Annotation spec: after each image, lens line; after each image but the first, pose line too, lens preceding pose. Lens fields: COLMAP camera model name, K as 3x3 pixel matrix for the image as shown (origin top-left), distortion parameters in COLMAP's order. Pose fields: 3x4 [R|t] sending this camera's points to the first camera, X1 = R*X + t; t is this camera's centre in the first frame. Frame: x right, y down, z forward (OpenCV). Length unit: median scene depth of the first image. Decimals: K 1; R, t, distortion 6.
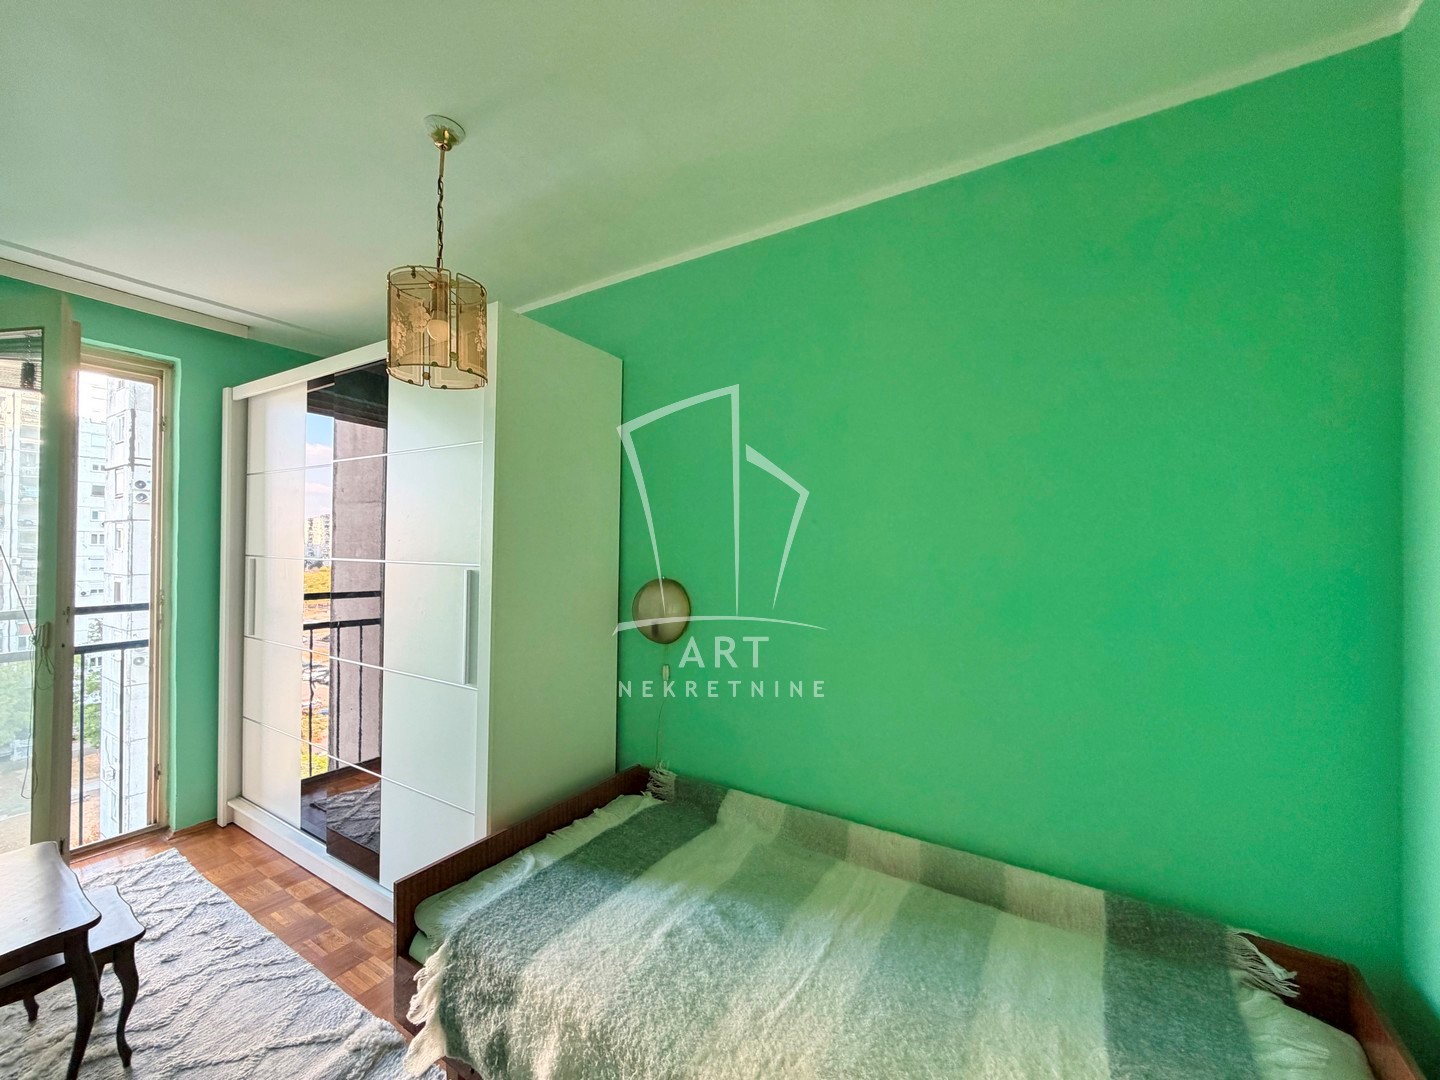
lens RADIAL K [[573.6, 0, 714.5], [0, 573.6, 542.9], [0, 0, 1]] dist [-0.001778, 0.000448]
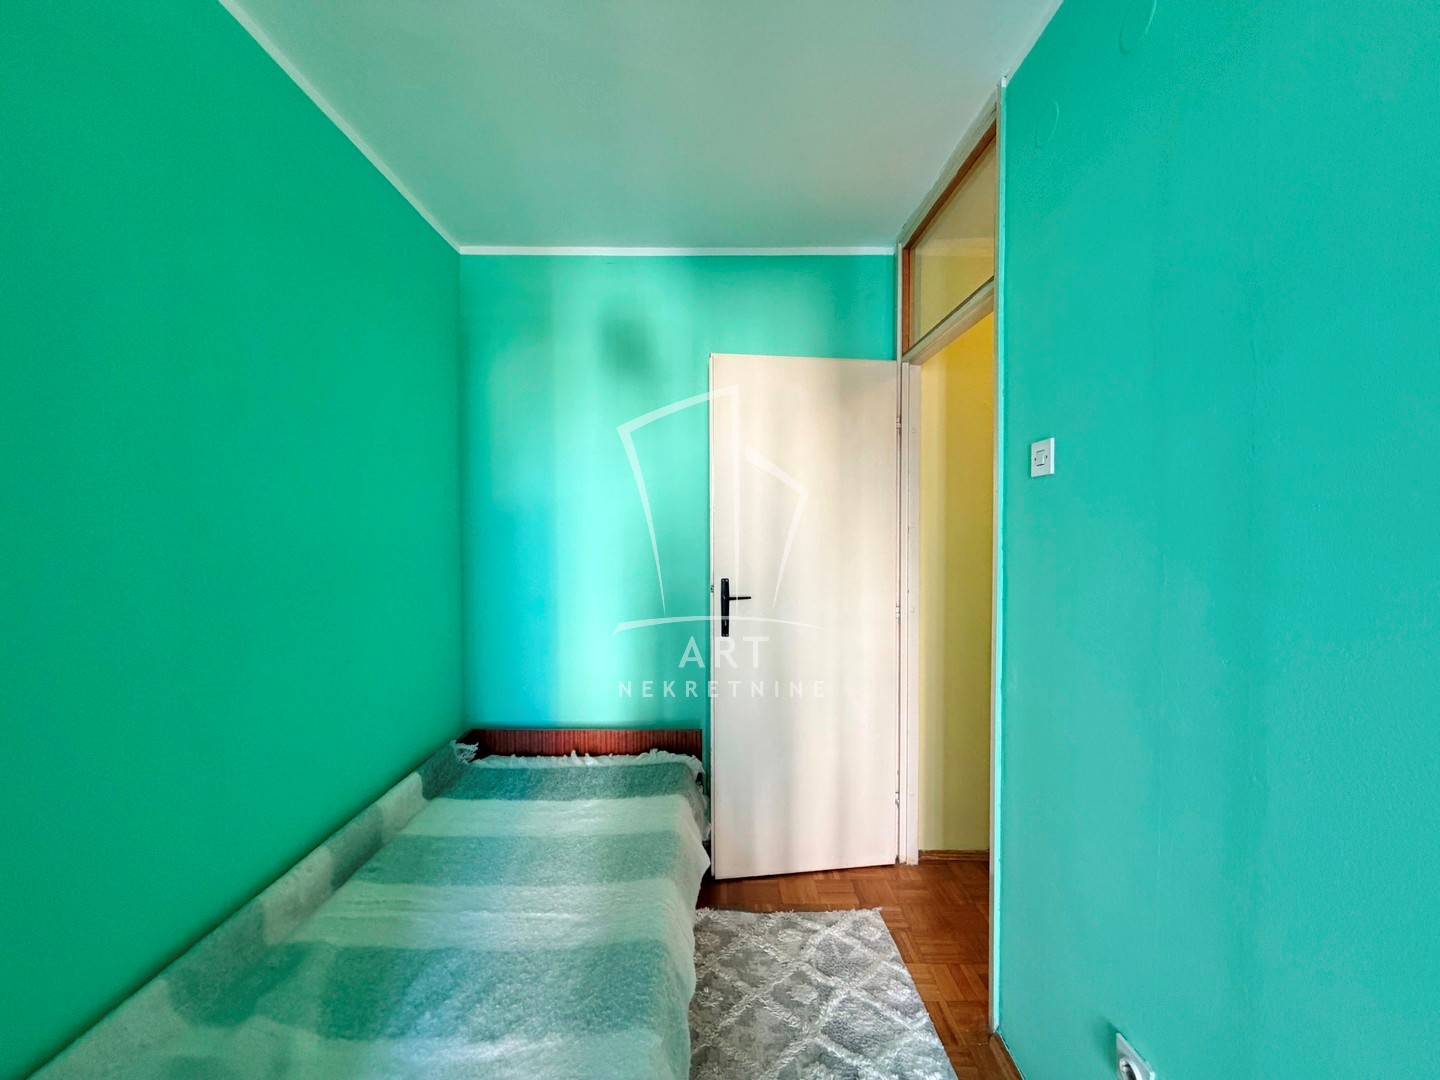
lens RADIAL K [[573.6, 0, 714.5], [0, 573.6, 542.9], [0, 0, 1]] dist [-0.001778, 0.000448]
pose [[-0.547623, -0.028452, 0.836241, -0.817577], [-0.008207, 0.999556, 0.028634, 0.023287], [-0.836685, 0.008818, -0.547614, 1.135591]]
